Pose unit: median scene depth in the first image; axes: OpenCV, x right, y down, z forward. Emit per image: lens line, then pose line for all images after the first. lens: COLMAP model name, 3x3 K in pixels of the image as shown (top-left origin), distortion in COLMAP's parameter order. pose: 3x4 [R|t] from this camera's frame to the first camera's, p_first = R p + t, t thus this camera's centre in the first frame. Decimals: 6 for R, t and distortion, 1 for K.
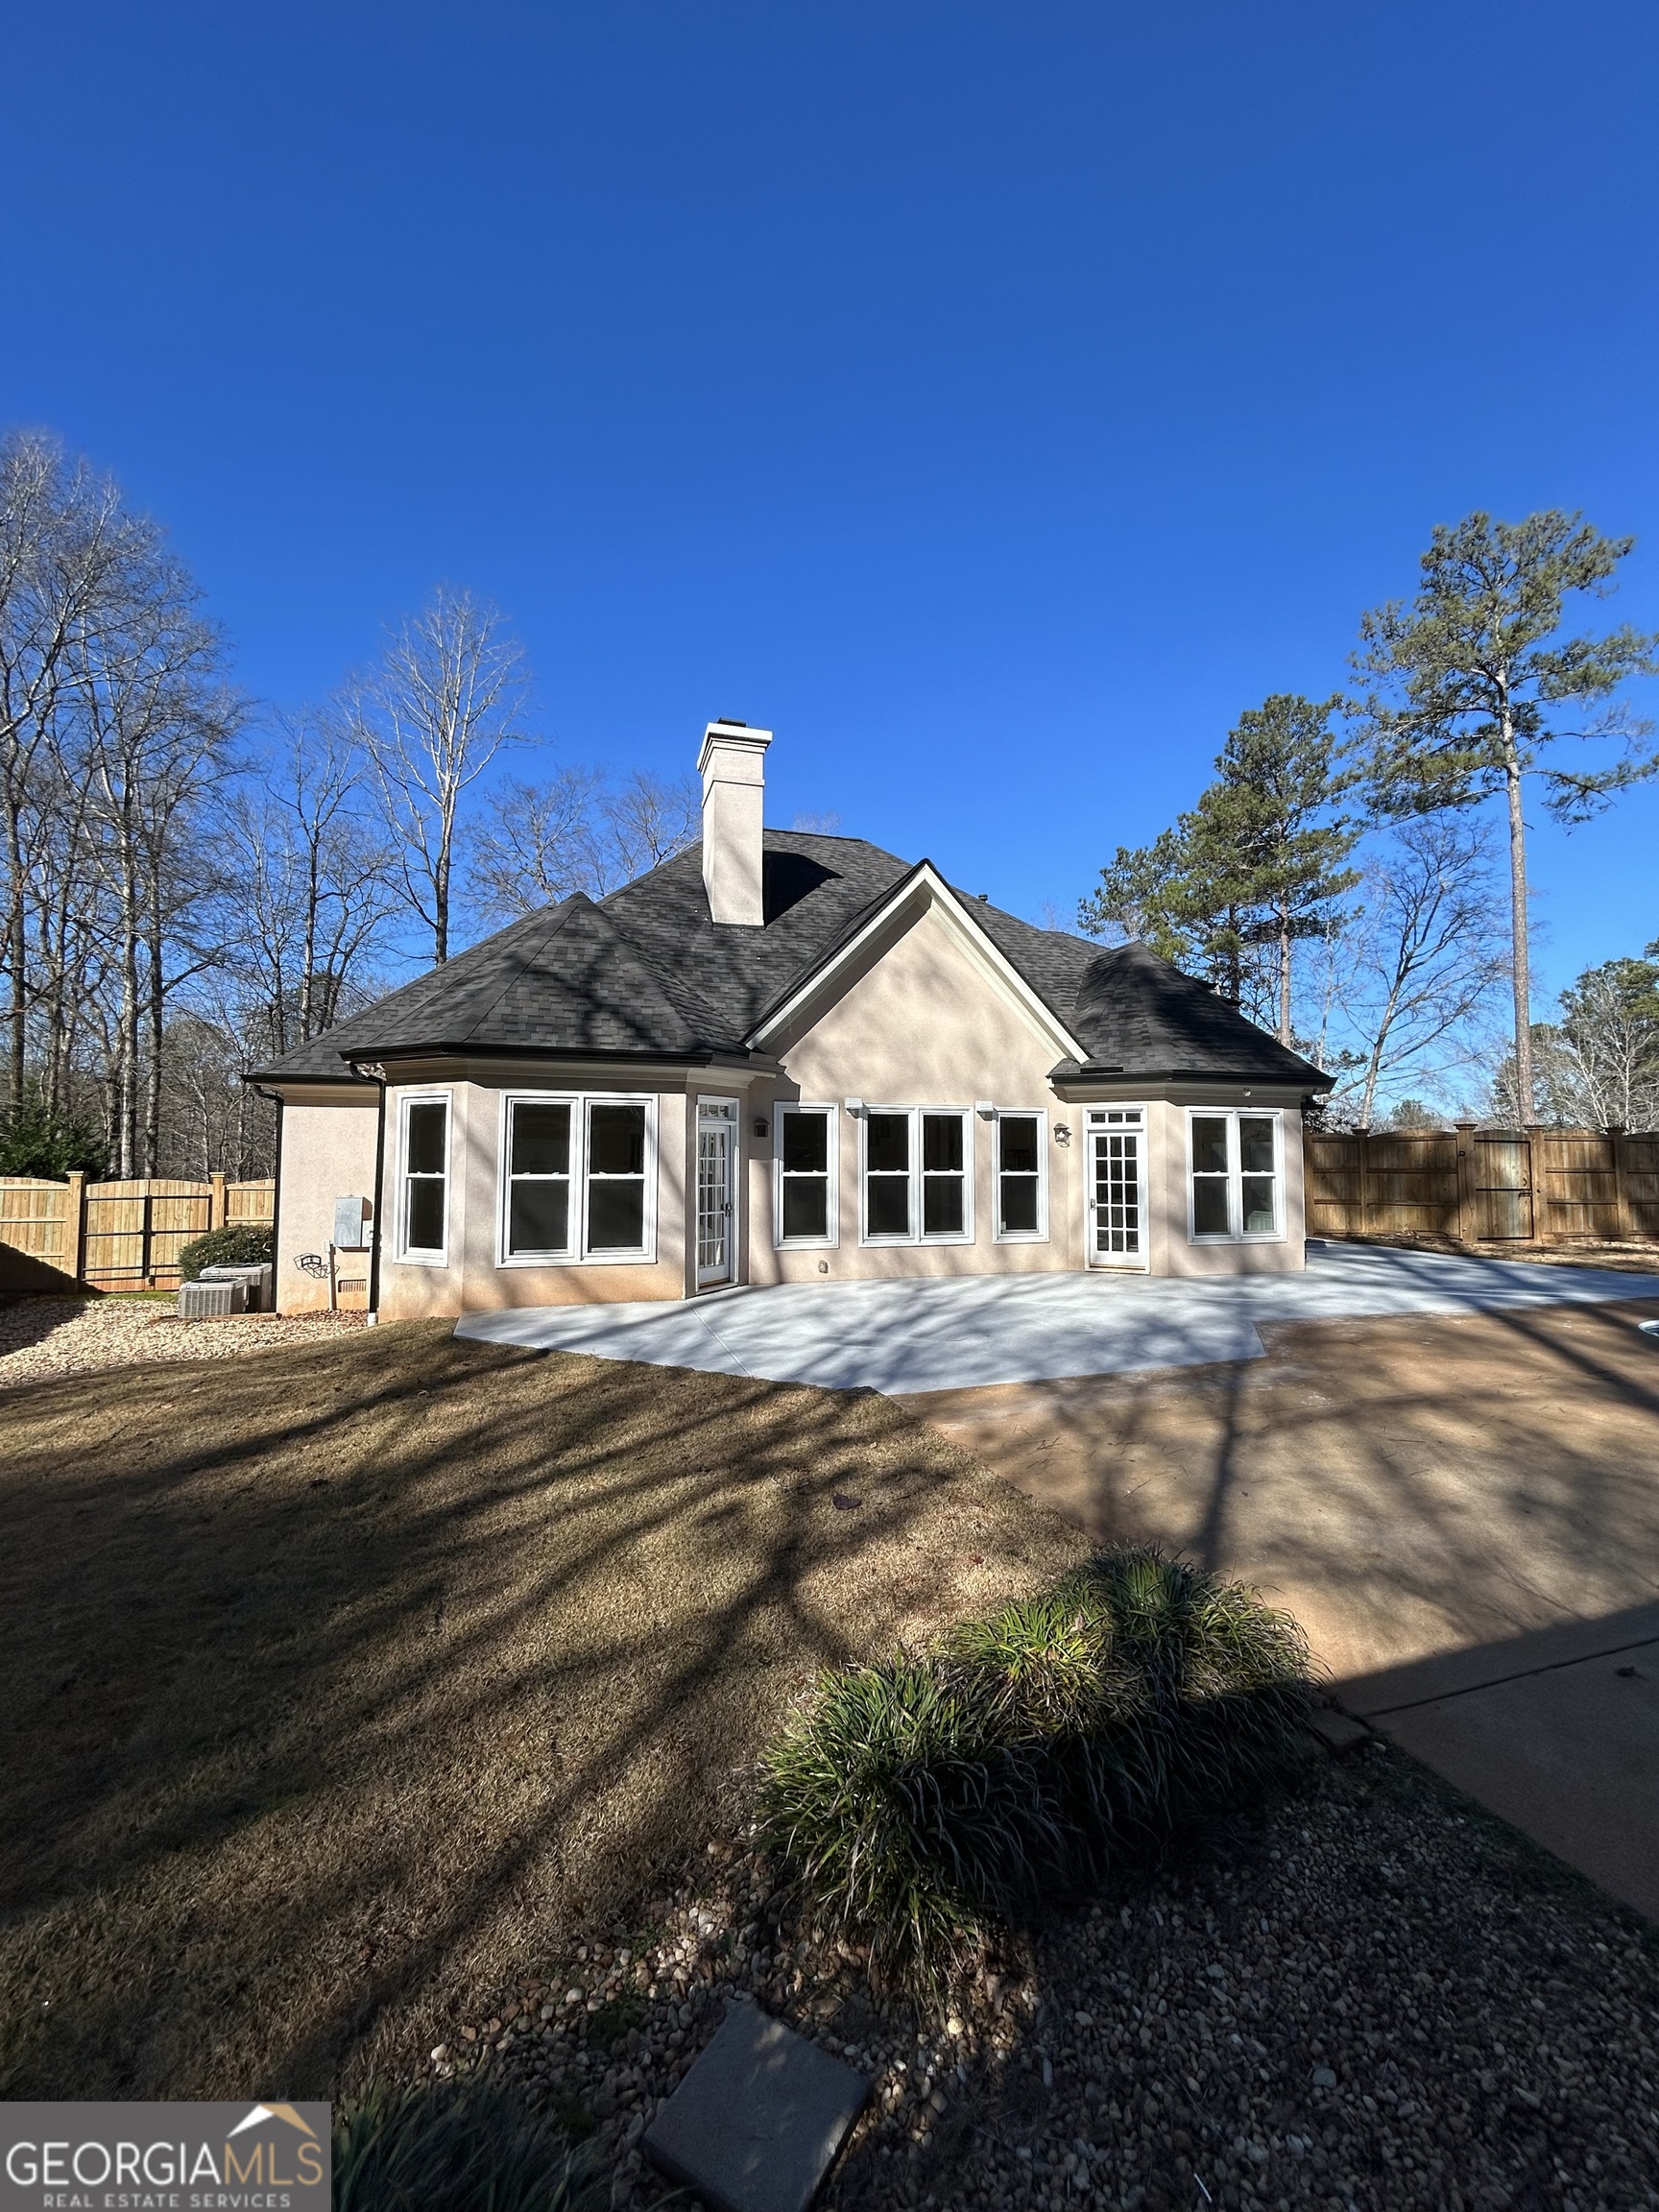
lens RADIAL K [[896.2, 0, 829.5], [0, 896.2, 1106.0], [0, 0, 1]] dist [-0.002308, 0.000099]
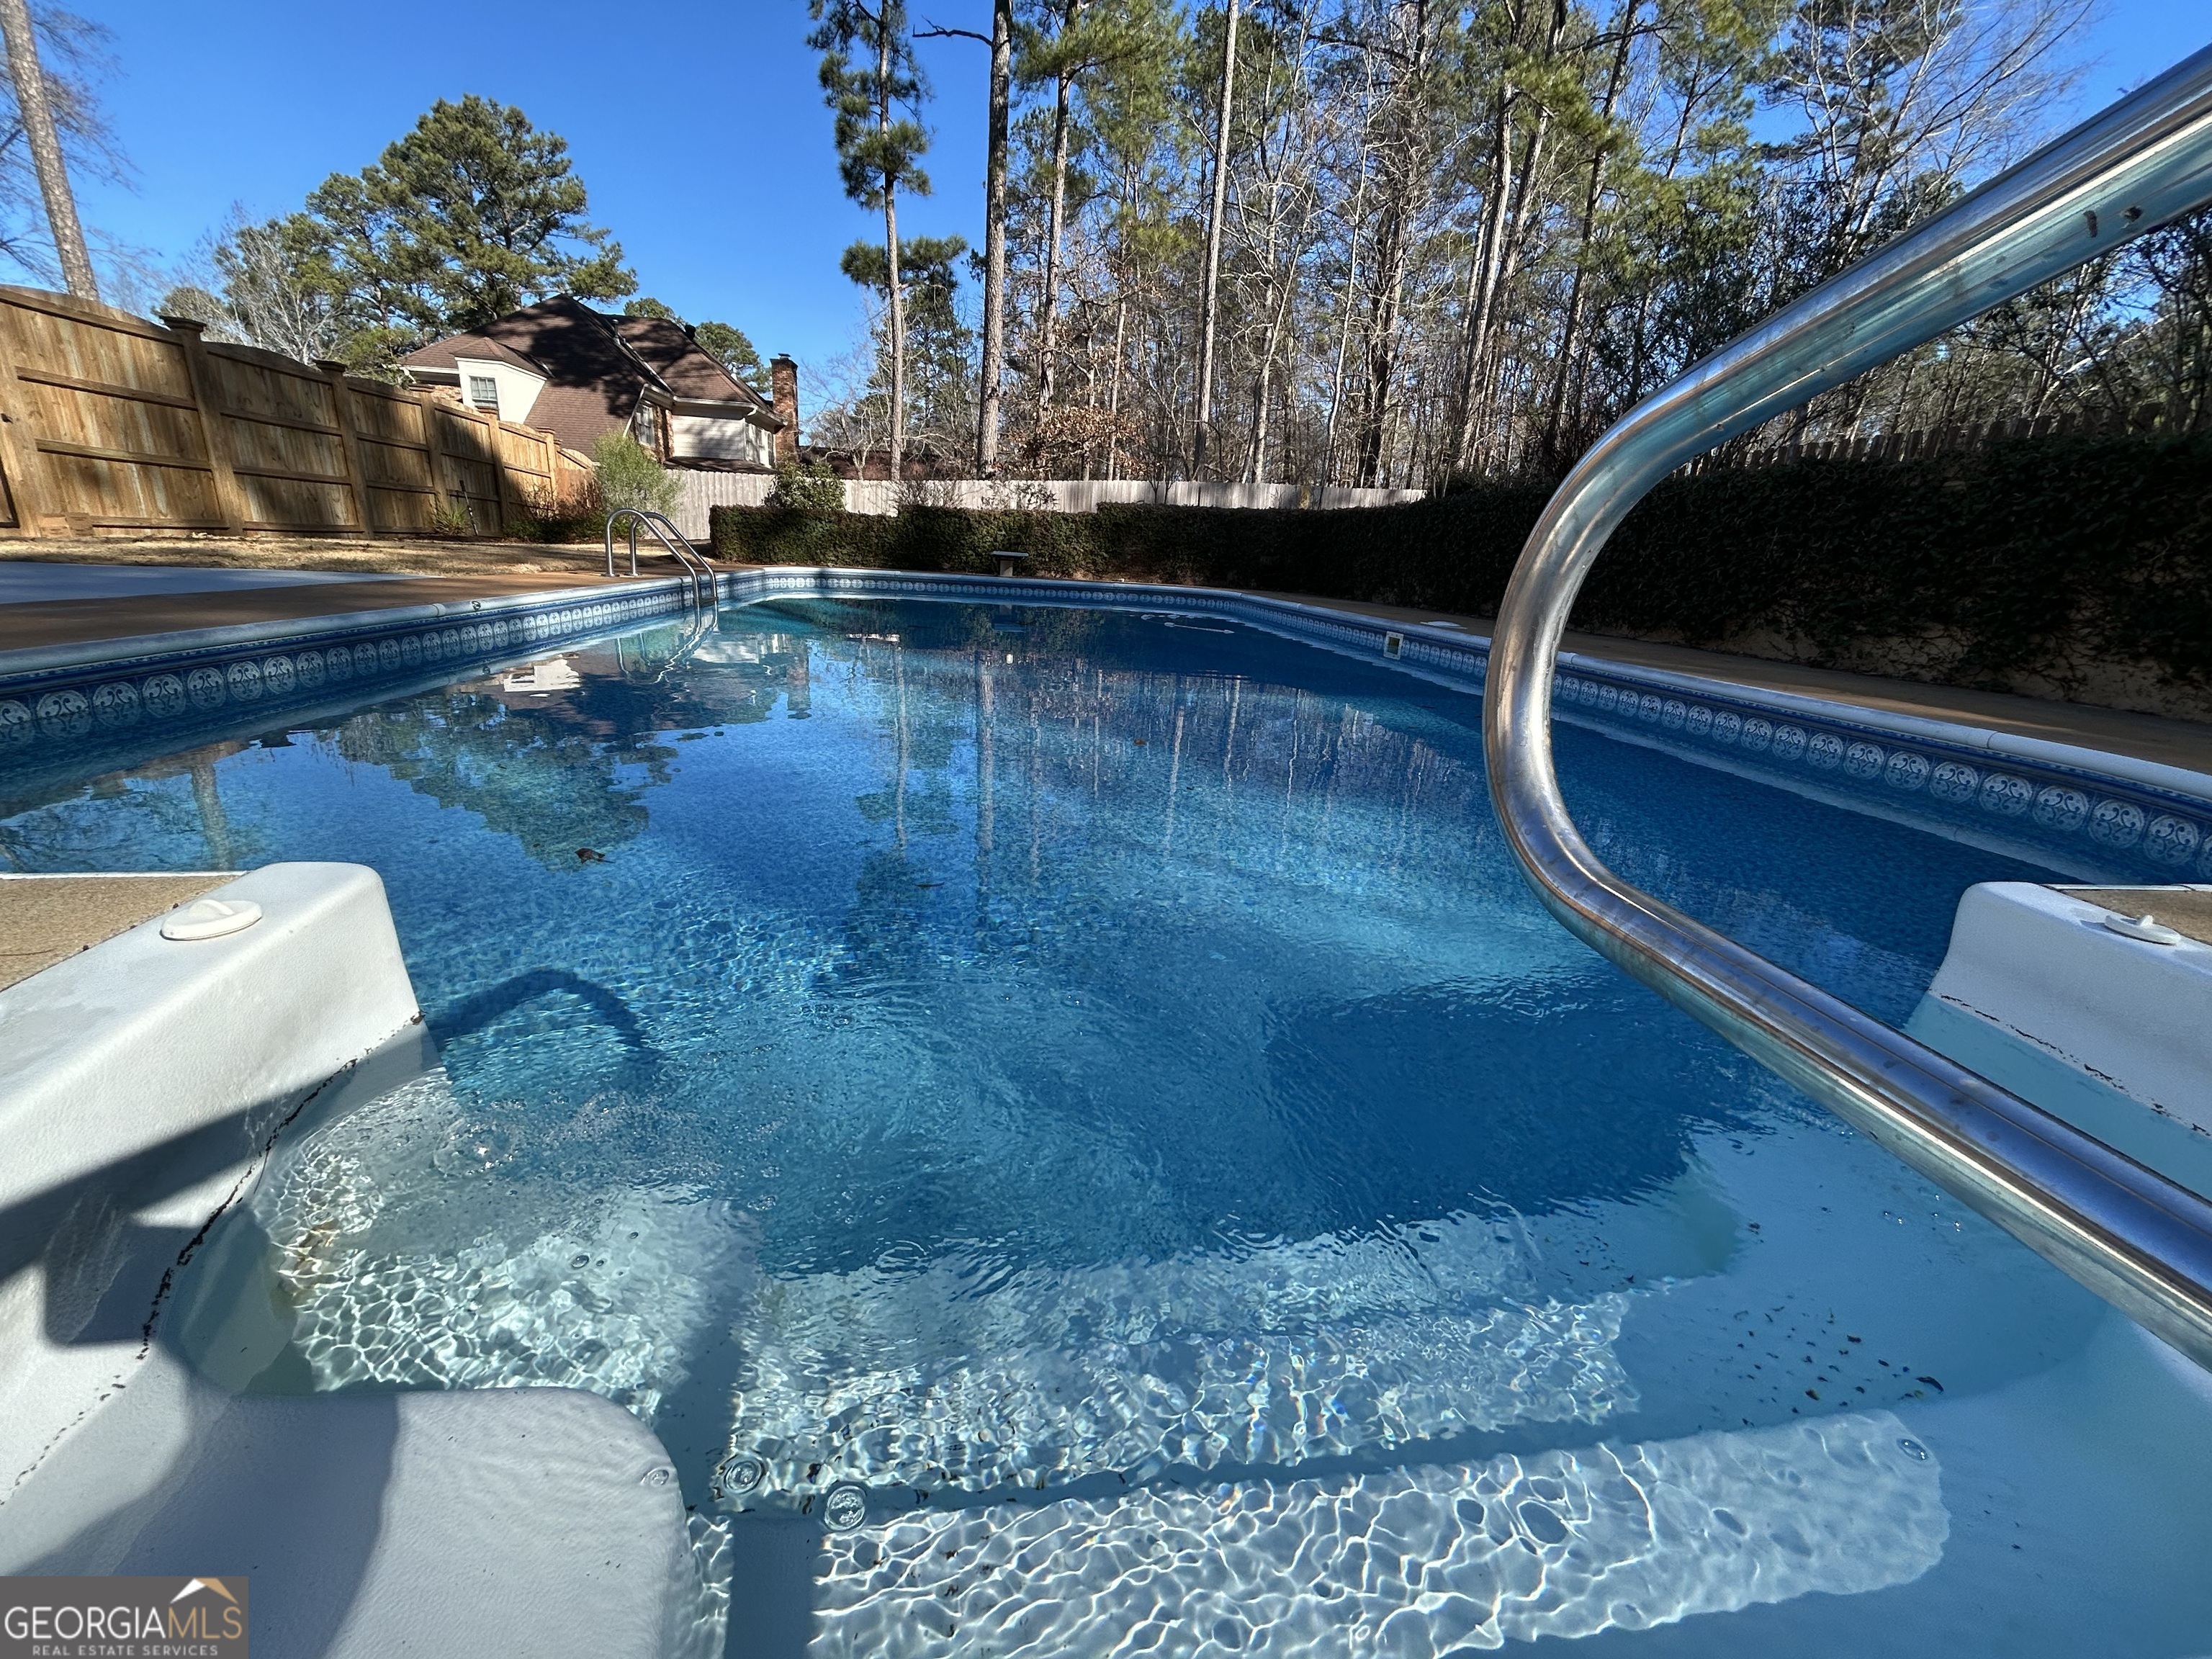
lens RADIAL K [[885.3, 0, 1103.1], [0, 885.3, 837.4], [0, 0, 1]] dist [0.001576, -0.000863]
pose [[0.174674, -0.288229, 0.941495, 0.377846], [-0.114099, 0.943829, 0.310112, 0.087965], [-0.977993, -0.161592, 0.131976, 0.333374]]
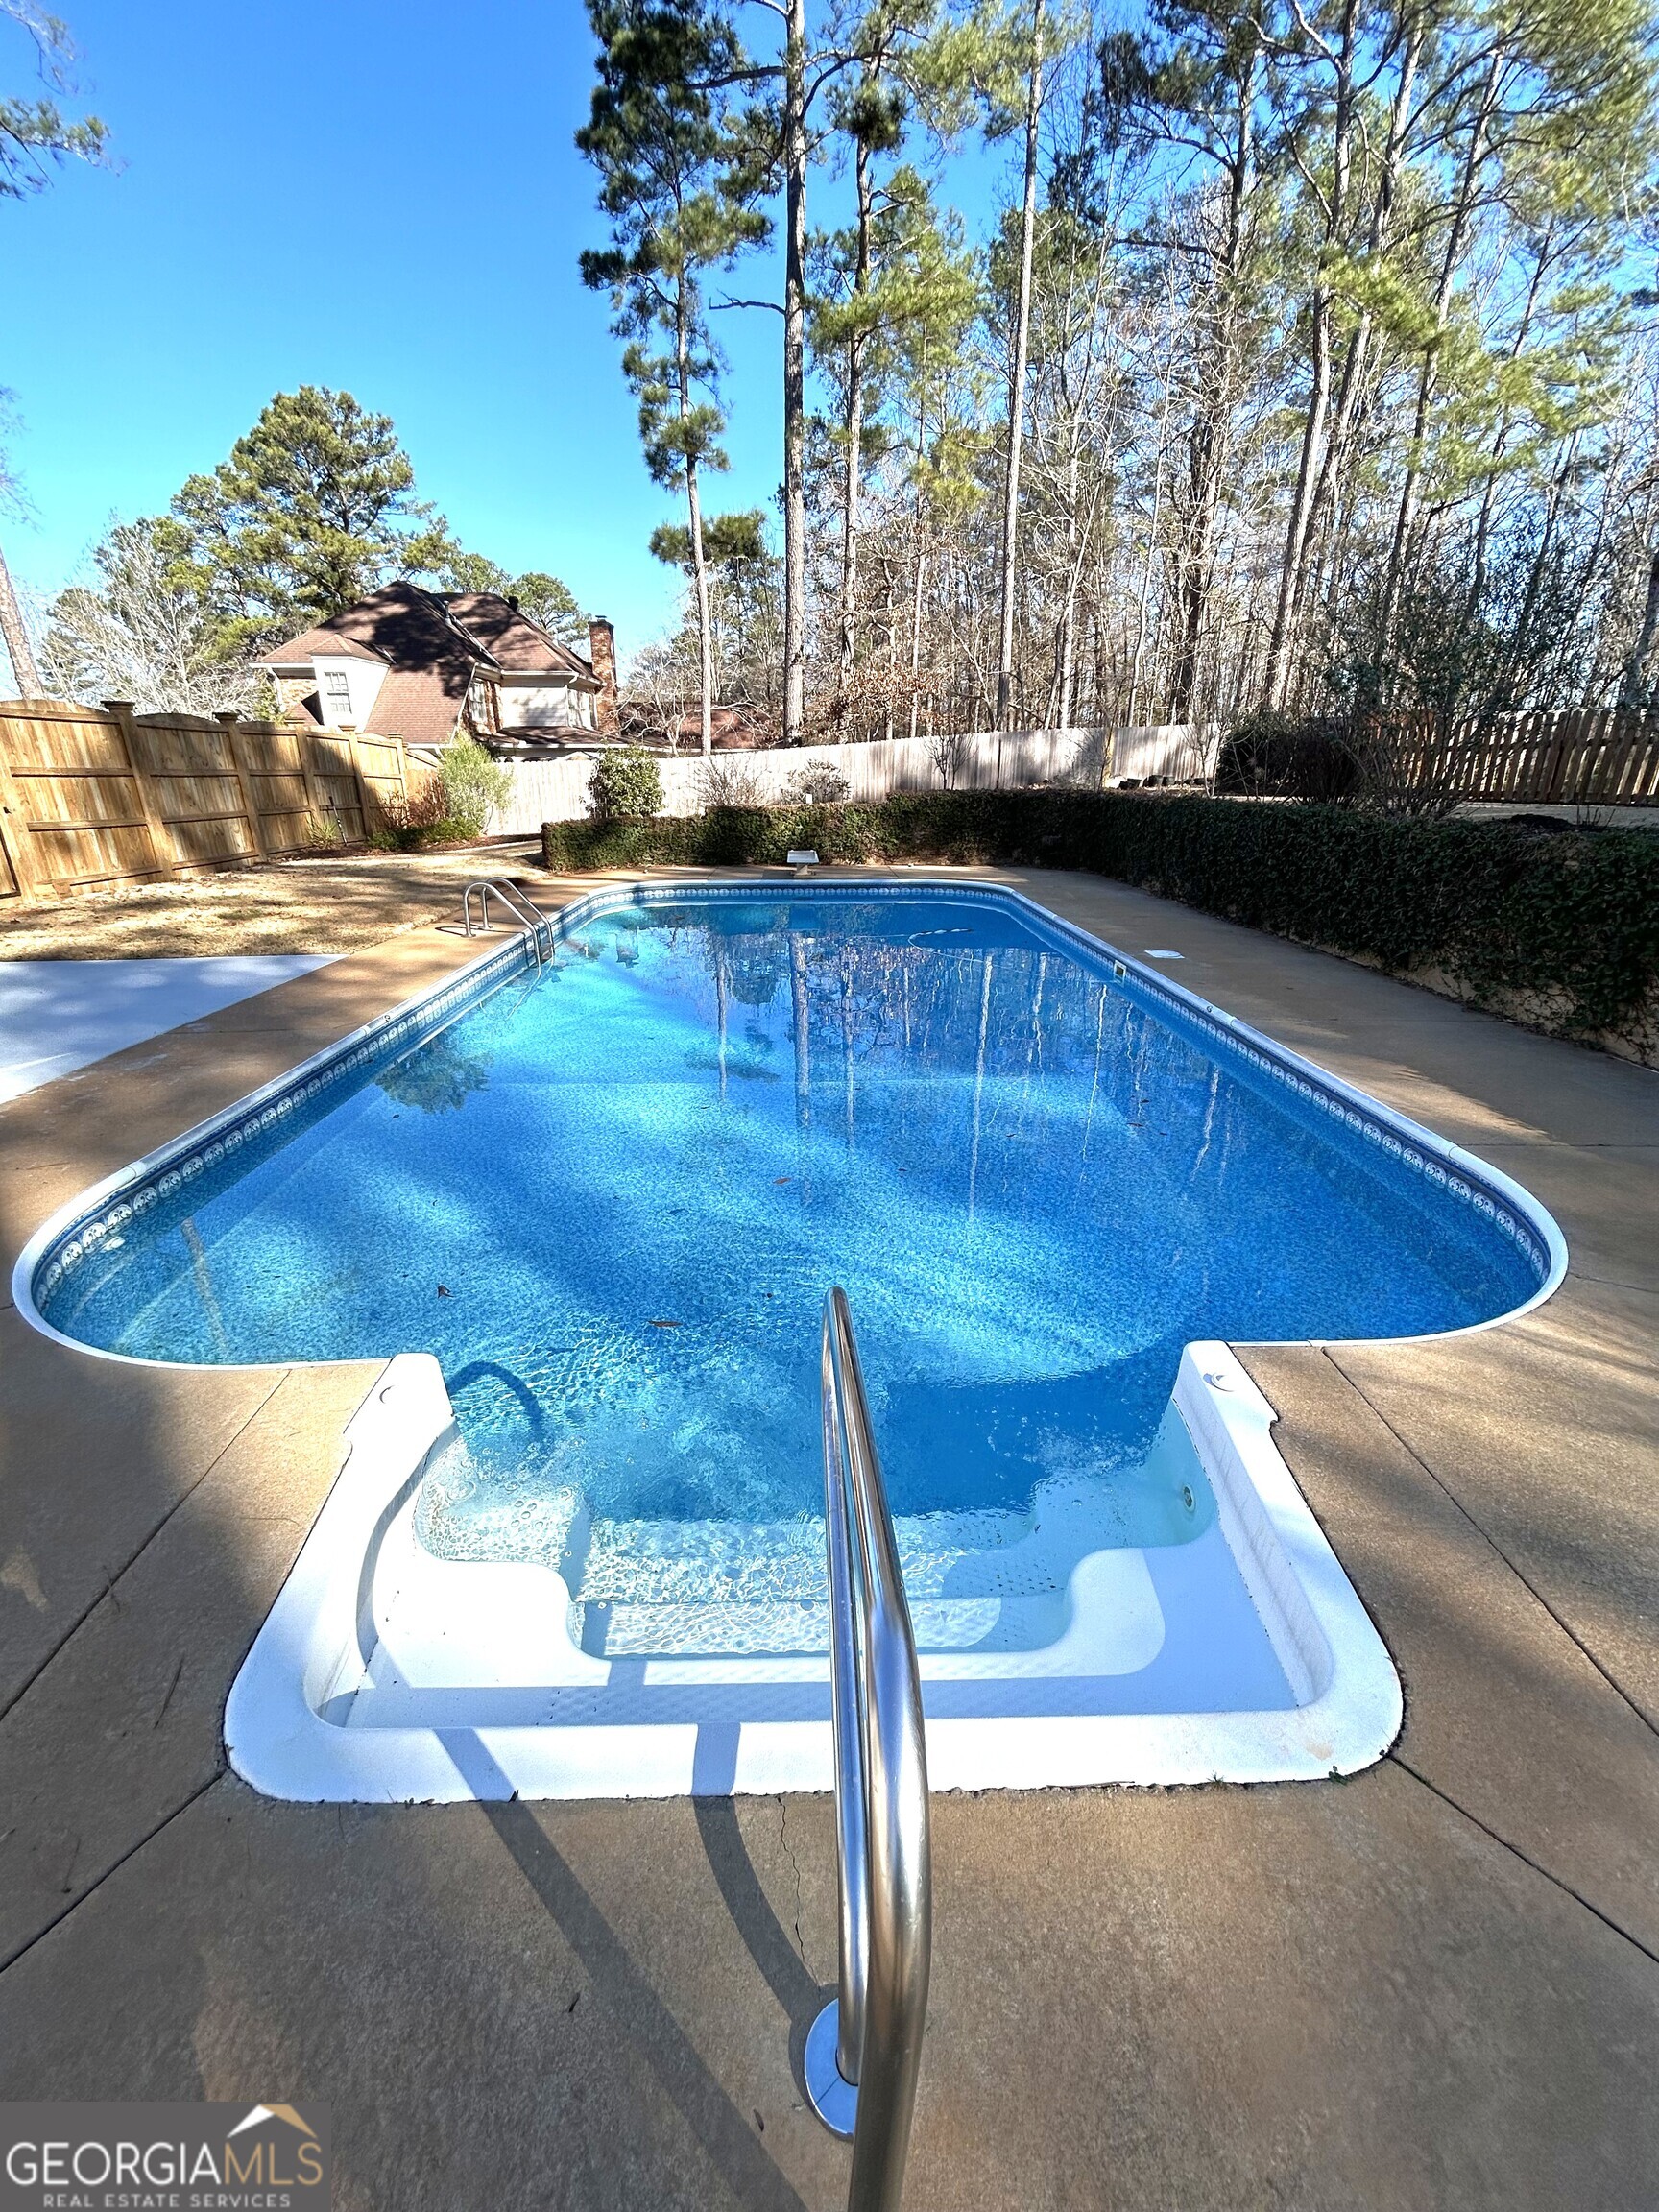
lens RADIAL K [[896.2, 0, 829.5], [0, 896.2, 1106.0], [0, 0, 1]] dist [-0.002308, 0.000099]
pose [[0.274656, -0.342293, 0.898554, 0.331251], [-0.052914, 0.927696, 0.369568, 0.027801], [-0.960085, -0.149050, 0.236685, 0.302481]]
